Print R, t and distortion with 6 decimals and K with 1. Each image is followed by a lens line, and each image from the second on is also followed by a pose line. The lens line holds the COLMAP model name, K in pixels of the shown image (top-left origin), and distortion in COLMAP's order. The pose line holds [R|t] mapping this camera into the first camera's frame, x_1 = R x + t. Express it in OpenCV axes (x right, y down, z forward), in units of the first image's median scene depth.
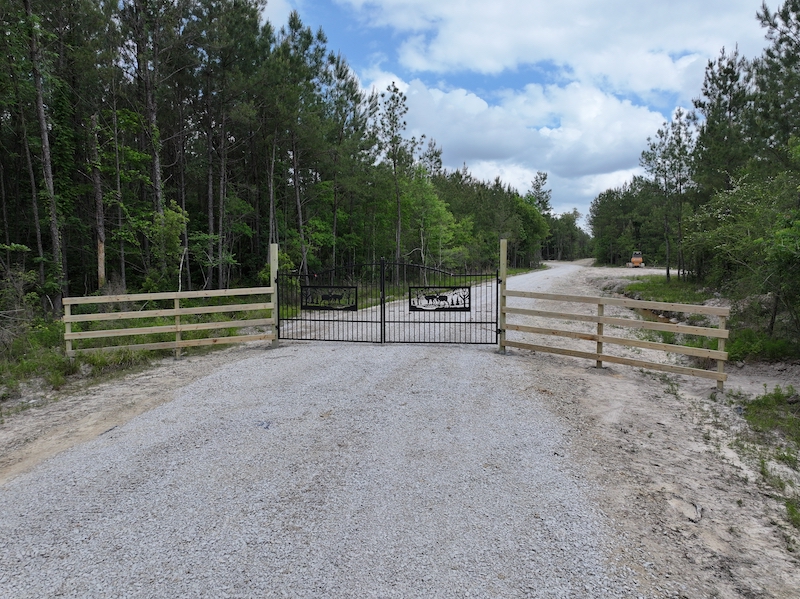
lens RADIAL K [[553.8, 0, 400.3], [0, 553.8, 295.8], [0, 0, 1]] dist [0.004487, 0.007111]
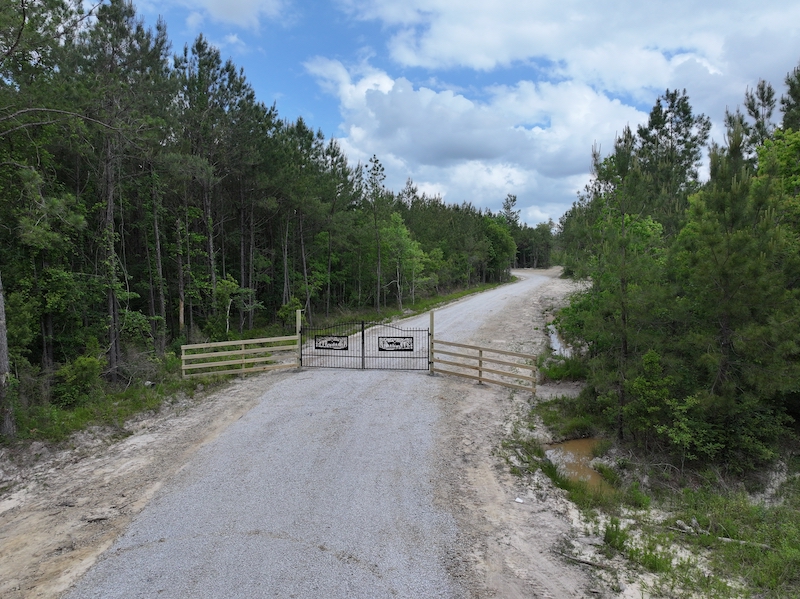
lens RADIAL K [[553.8, 0, 401.5], [0, 553.8, 302.5], [0, 0, 1]] dist [0.004487, 0.007111]
pose [[0.999713, -0.000955, 0.023943, 0.045286], [0.000622, 0.999903, 0.013907, -0.142474], [-0.023954, -0.013888, 0.999617, -0.702396]]
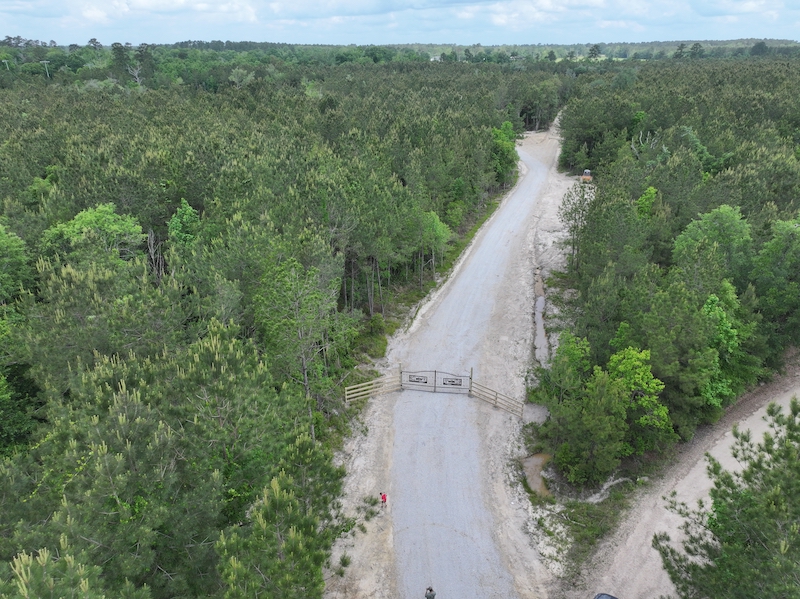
lens RADIAL K [[553.8, 0, 398.1], [0, 553.8, 303.0], [0, 0, 1]] dist [0.004487, 0.007111]
pose [[0.999533, -0.016357, 0.025798, -0.322277], [0.006121, 0.934669, 0.355466, -1.568268], [-0.029927, -0.355142, 0.934333, -1.872185]]
